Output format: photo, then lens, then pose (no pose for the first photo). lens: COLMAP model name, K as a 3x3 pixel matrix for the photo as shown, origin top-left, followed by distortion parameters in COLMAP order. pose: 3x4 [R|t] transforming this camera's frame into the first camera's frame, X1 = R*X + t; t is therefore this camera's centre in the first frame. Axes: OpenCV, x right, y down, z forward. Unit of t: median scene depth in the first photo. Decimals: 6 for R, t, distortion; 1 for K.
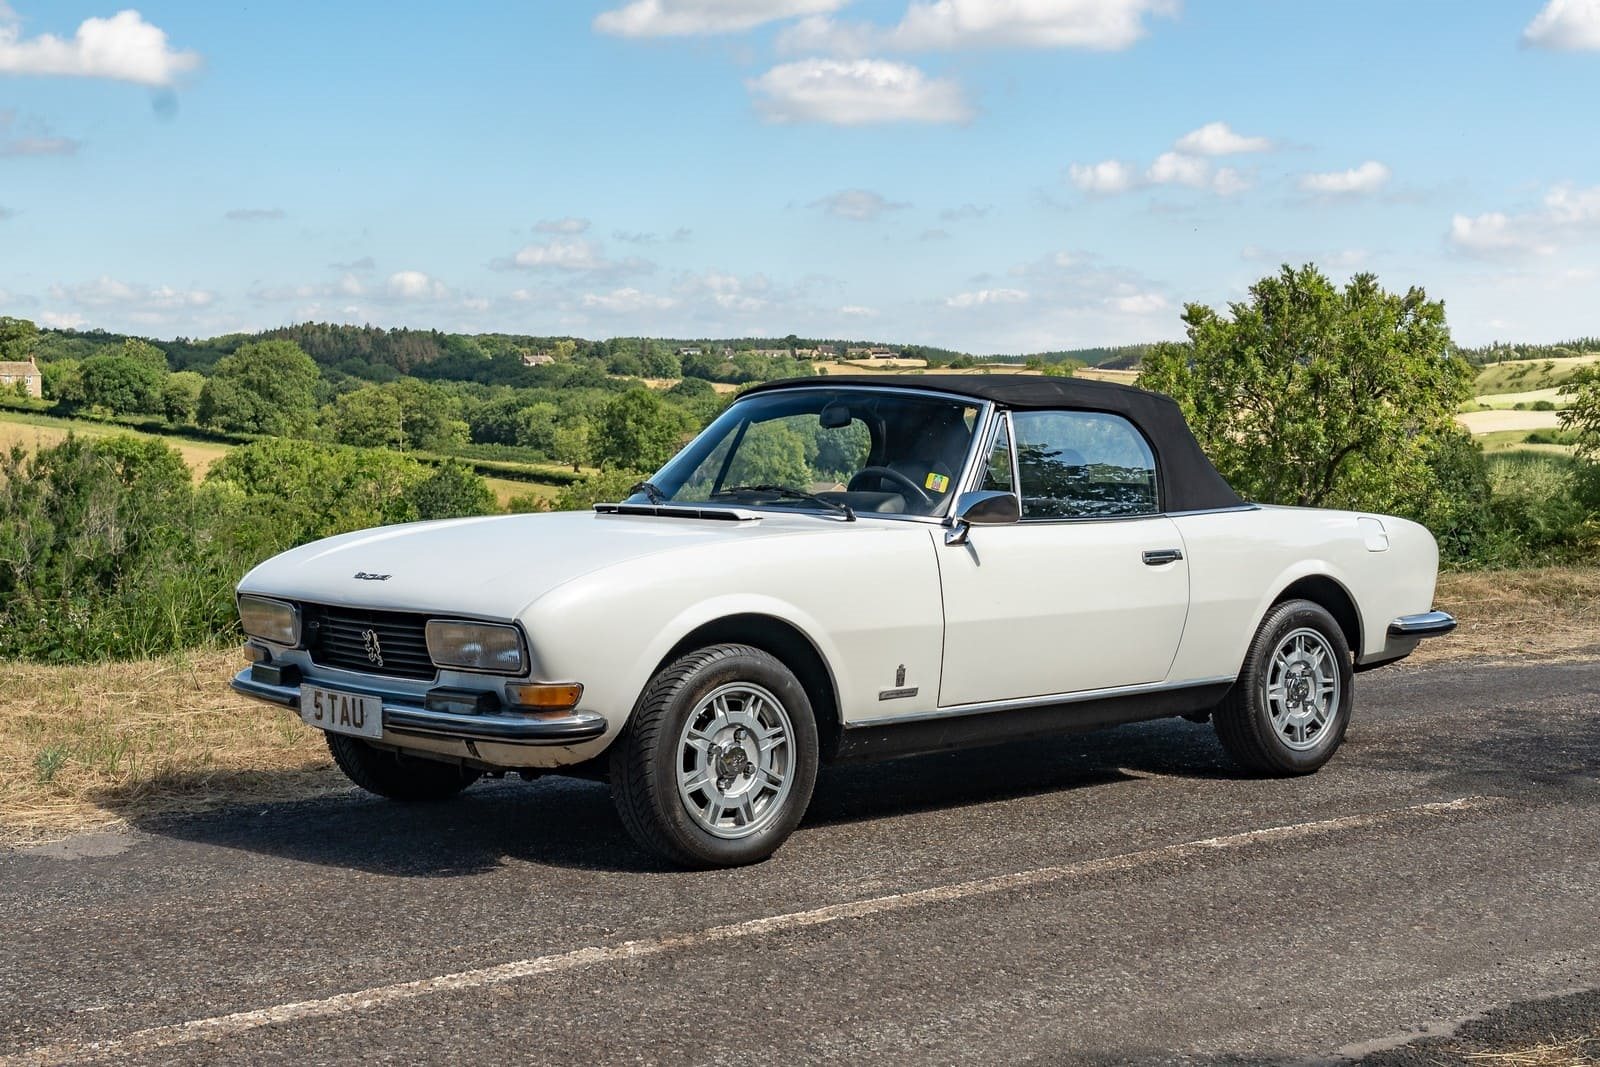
lens RADIAL K [[3613.6, 0, 800.0], [0, 3613.6, 533.5], [0, 0, 1]] dist [0.061380, -0.142243]
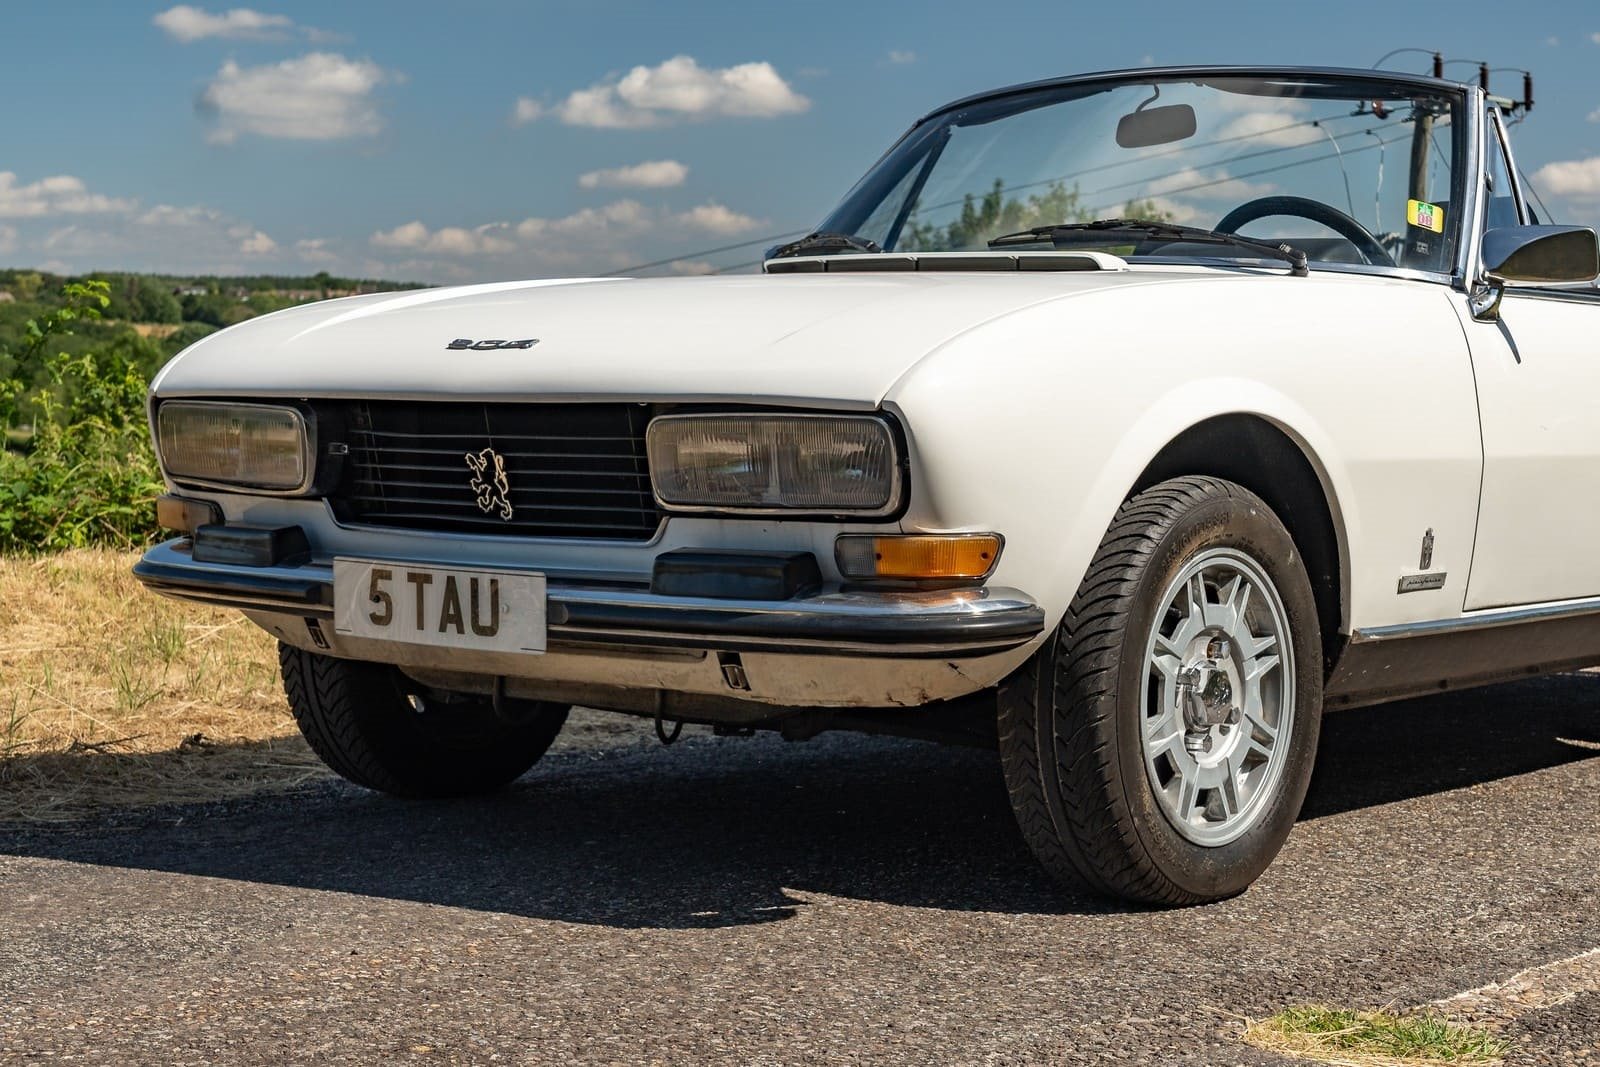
lens RADIAL K [[3613.6, 0, 800.0], [0, 3613.6, 533.5], [0, 0, 1]] dist [0.061380, -0.142243]
pose [[0.975315, 0.006185, 0.220730, -0.190821], [-0.001444, 0.999765, -0.021631, 0.050235], [-0.220812, 0.020778, 0.975095, 0.499534]]
